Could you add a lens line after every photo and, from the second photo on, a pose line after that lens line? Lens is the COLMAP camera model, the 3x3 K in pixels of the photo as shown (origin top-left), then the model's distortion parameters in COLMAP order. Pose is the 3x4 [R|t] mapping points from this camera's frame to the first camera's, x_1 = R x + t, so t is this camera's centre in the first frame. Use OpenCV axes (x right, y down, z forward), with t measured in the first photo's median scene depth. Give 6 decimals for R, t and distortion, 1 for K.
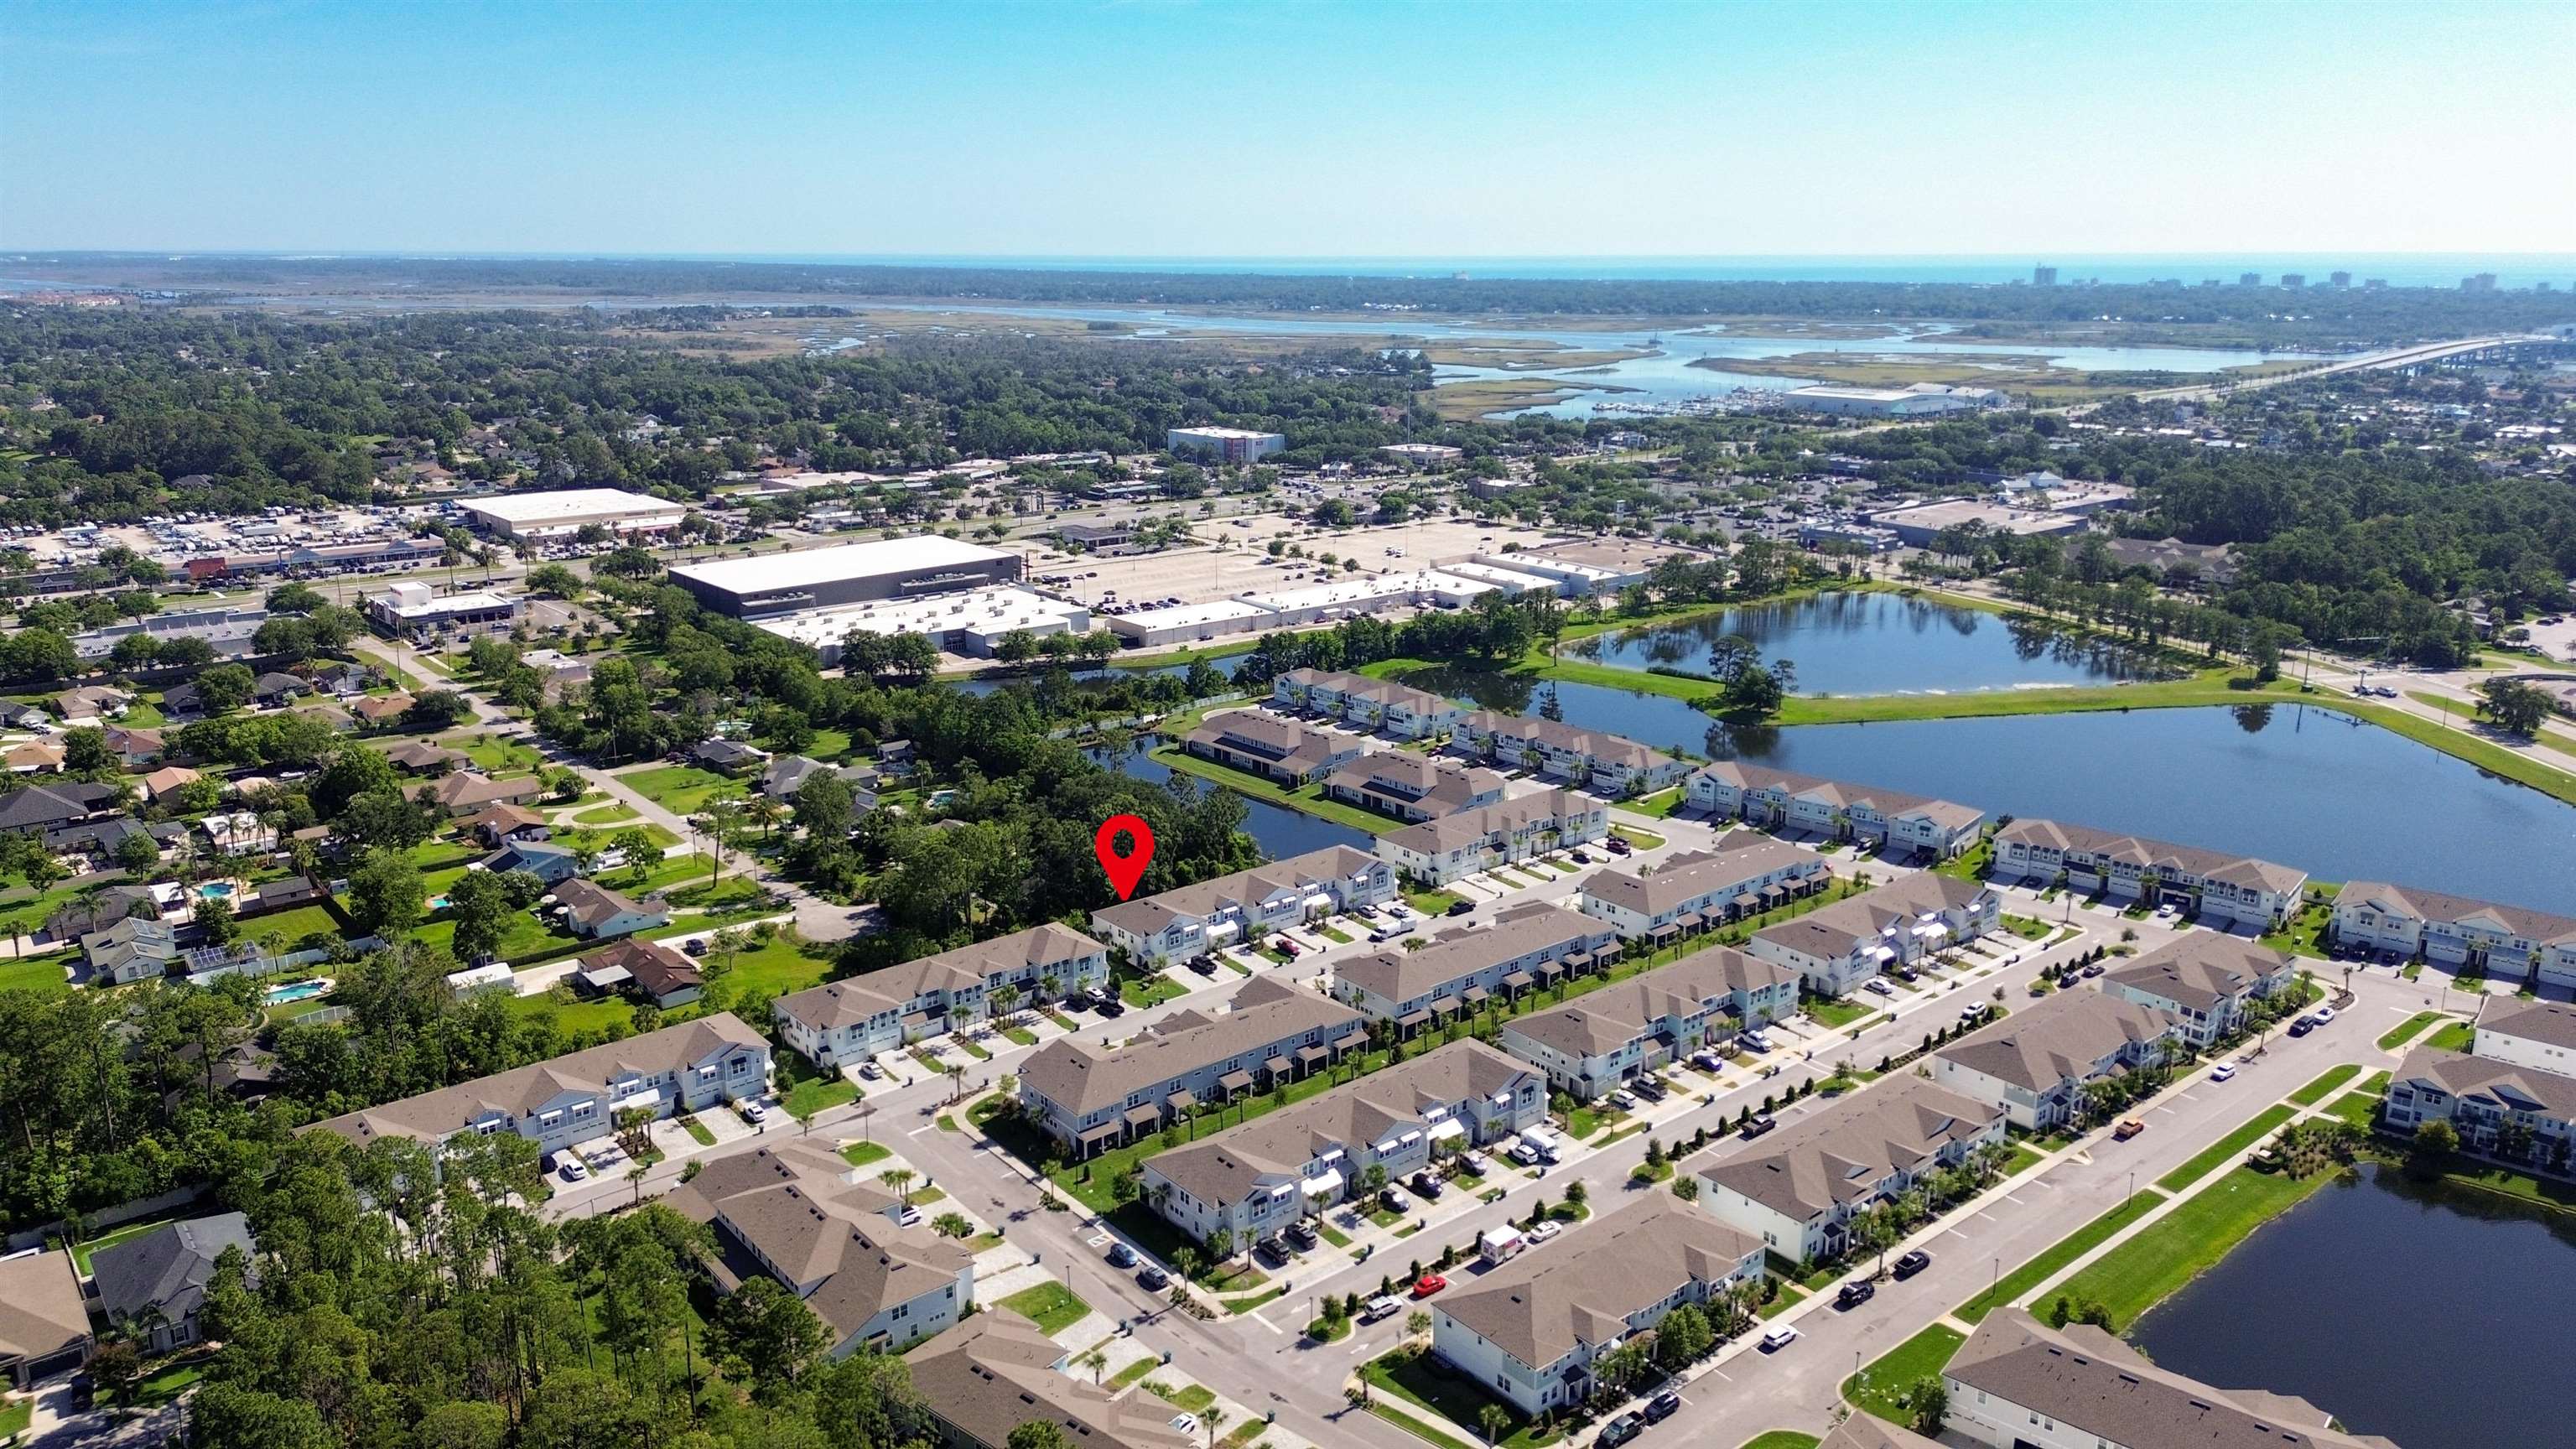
lens RADIAL K [[1805.7, 0, 1288.0], [0, 1805.7, 724.5], [0, 0, 1]] dist [0.085733, -0.091745]
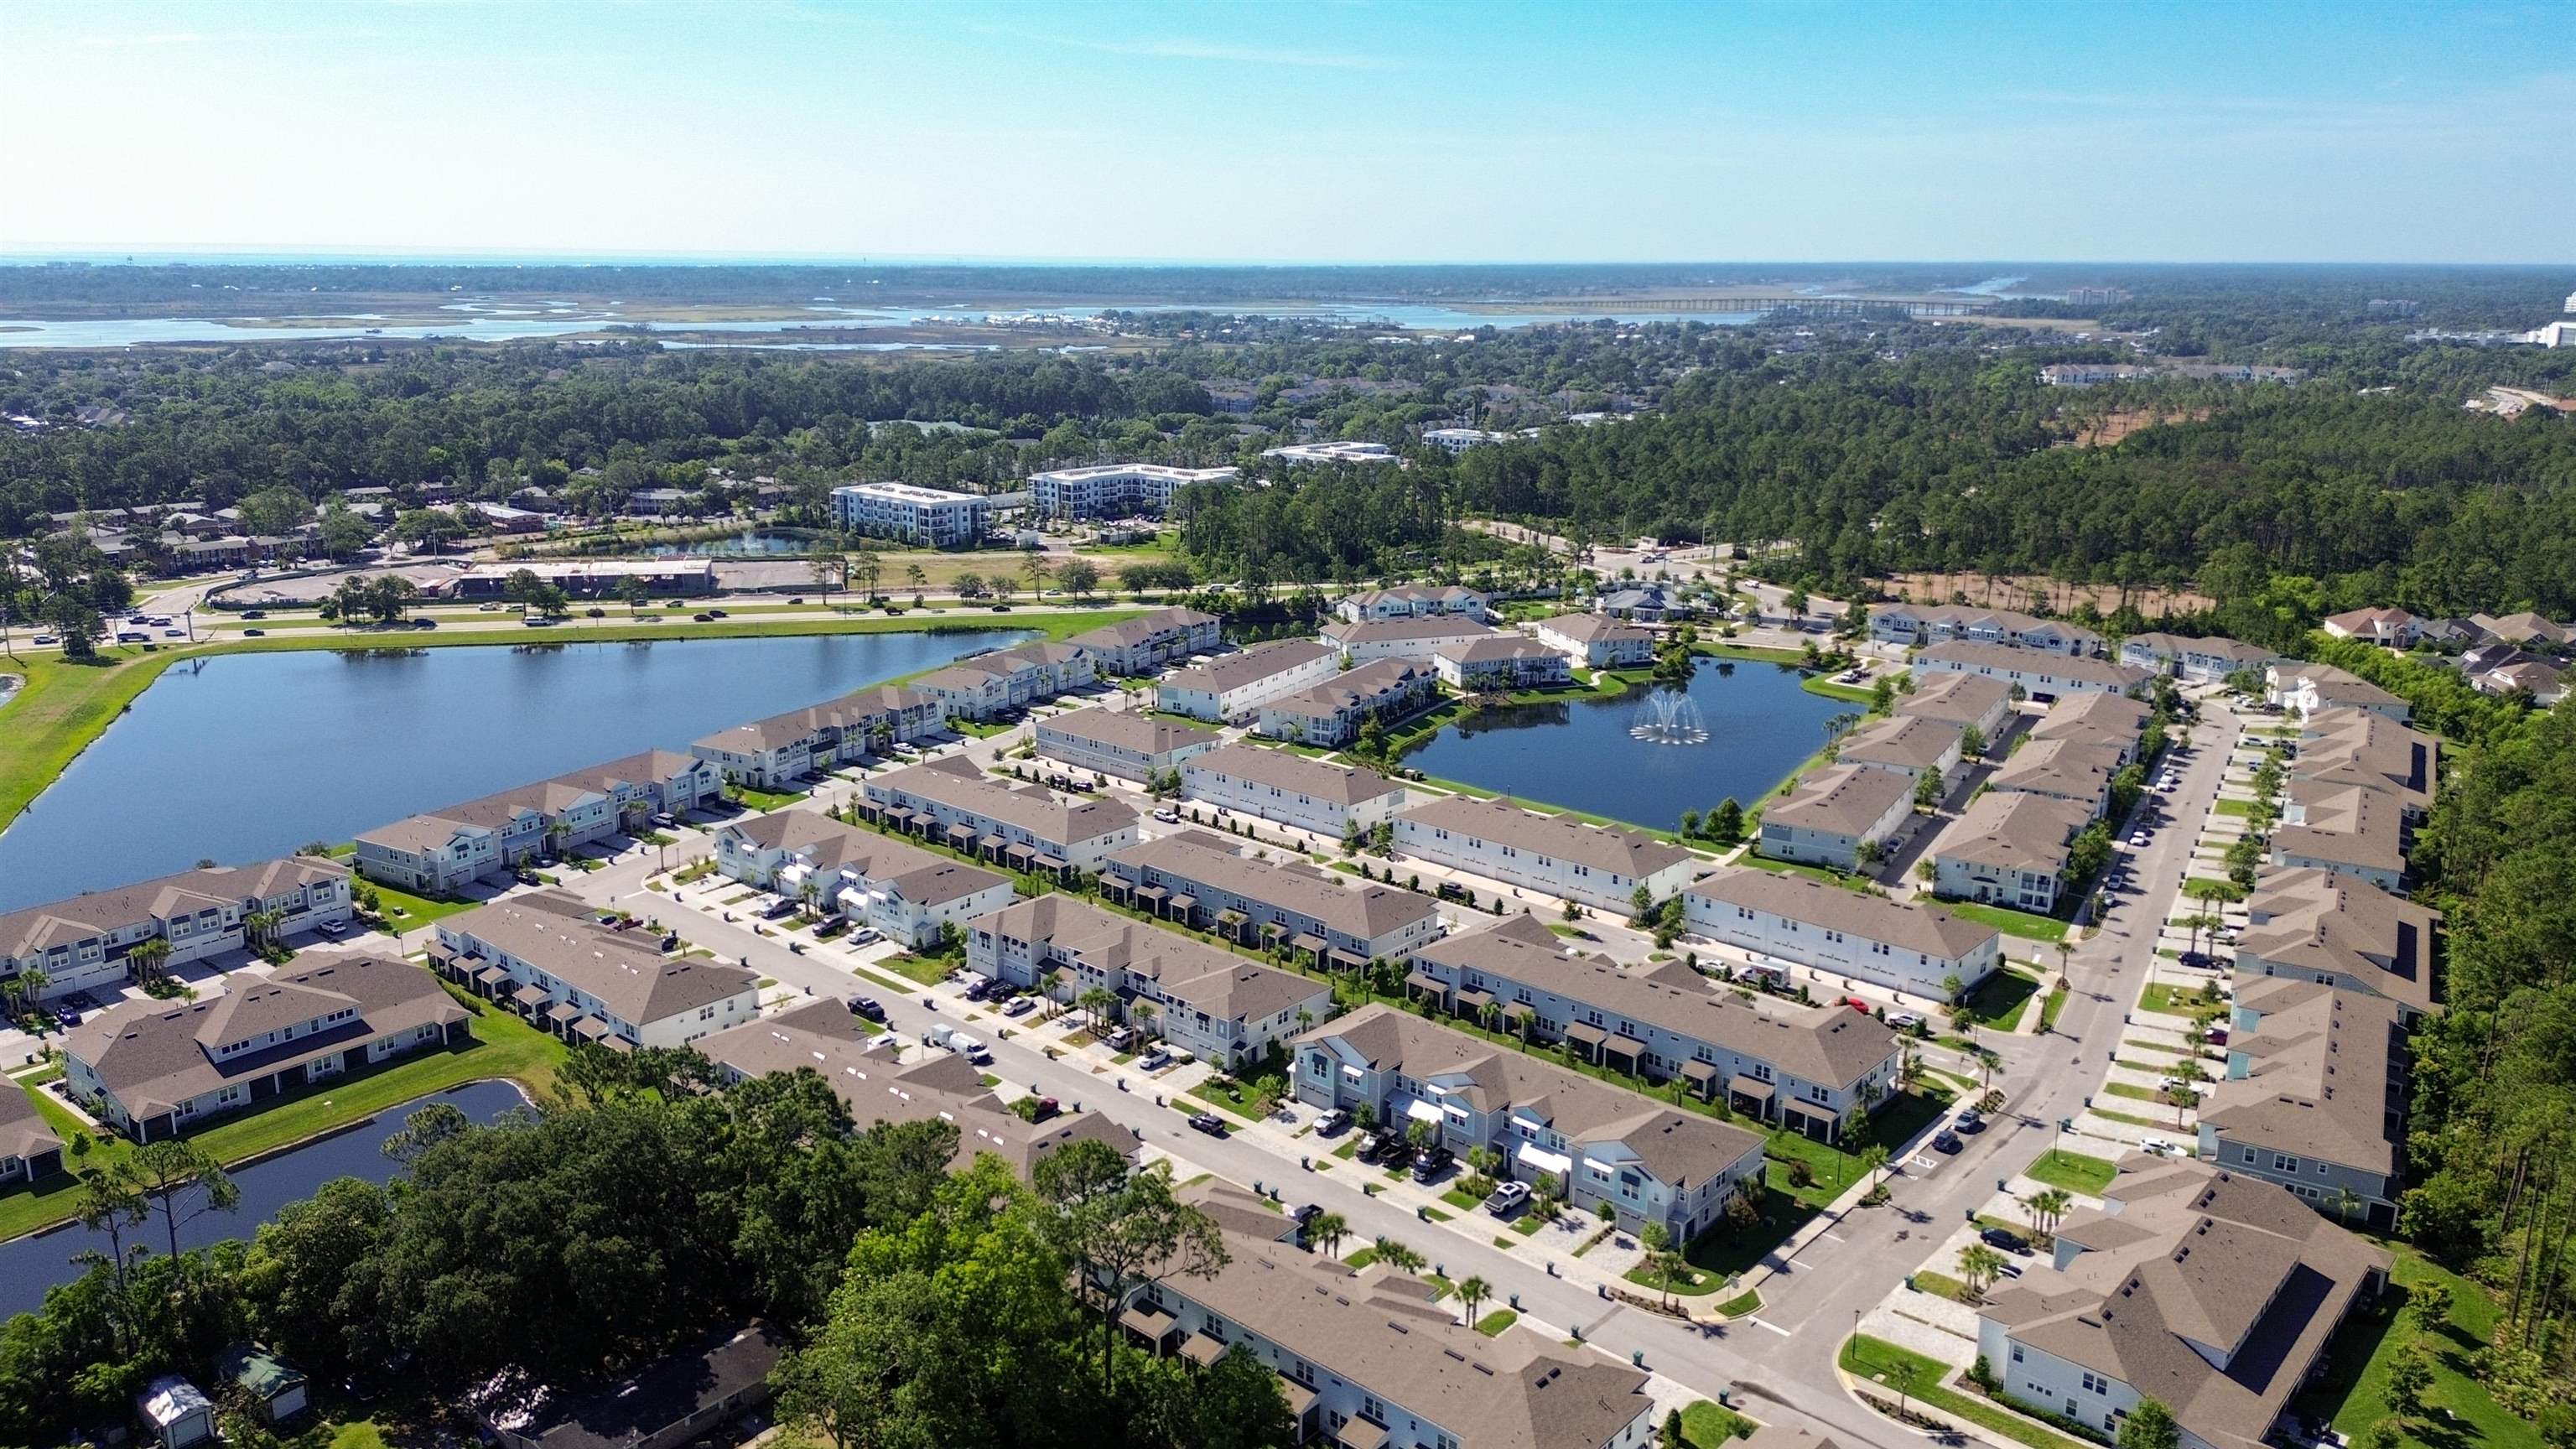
lens RADIAL K [[1805.7, 0, 1288.0], [0, 1805.7, 724.5], [0, 0, 1]] dist [0.085733, -0.091745]
pose [[-0.144644, -0.250936, 0.957136, -0.458679], [0.244666, 0.928201, 0.280325, -0.125343], [-0.958758, 0.274726, -0.072864, 0.703488]]
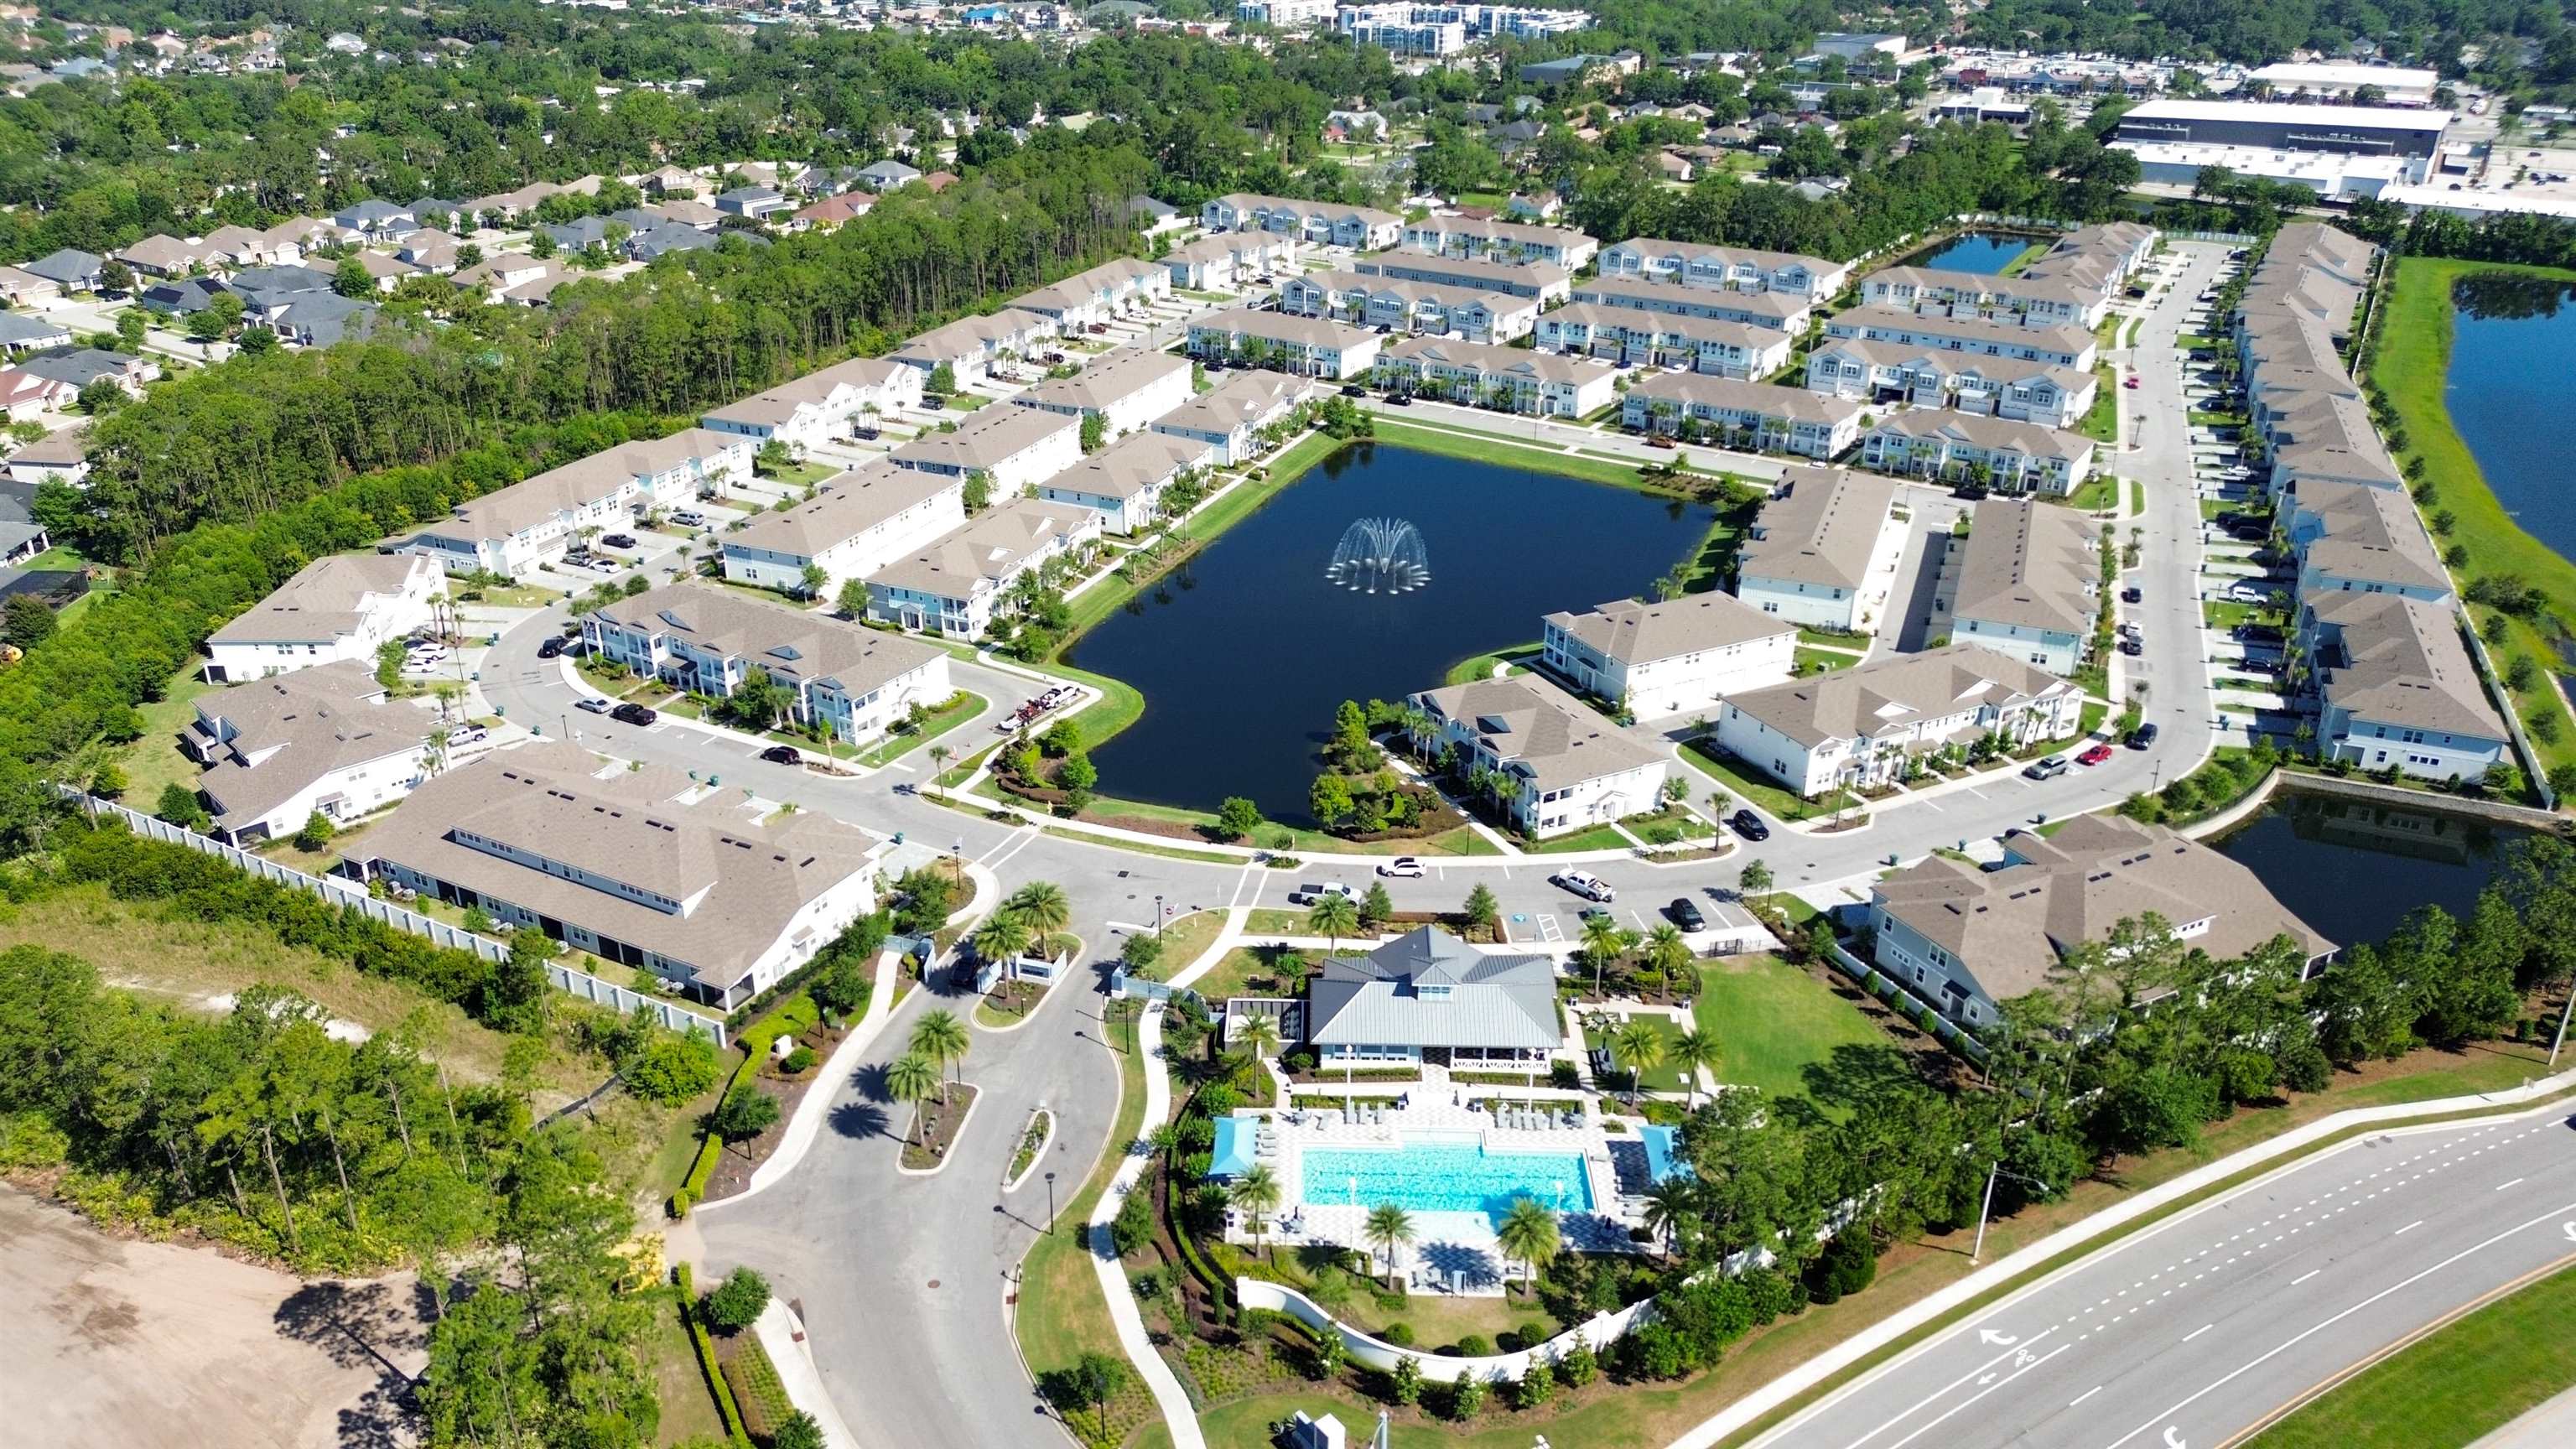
lens RADIAL K [[1805.7, 0, 1288.0], [0, 1805.7, 724.5], [0, 0, 1]] dist [0.085733, -0.091745]
pose [[0.288367, 0.405433, -0.867449, 0.967837], [-0.248708, 0.906555, 0.341032, 0.016055], [0.924656, 0.117399, 0.362255, 0.187761]]
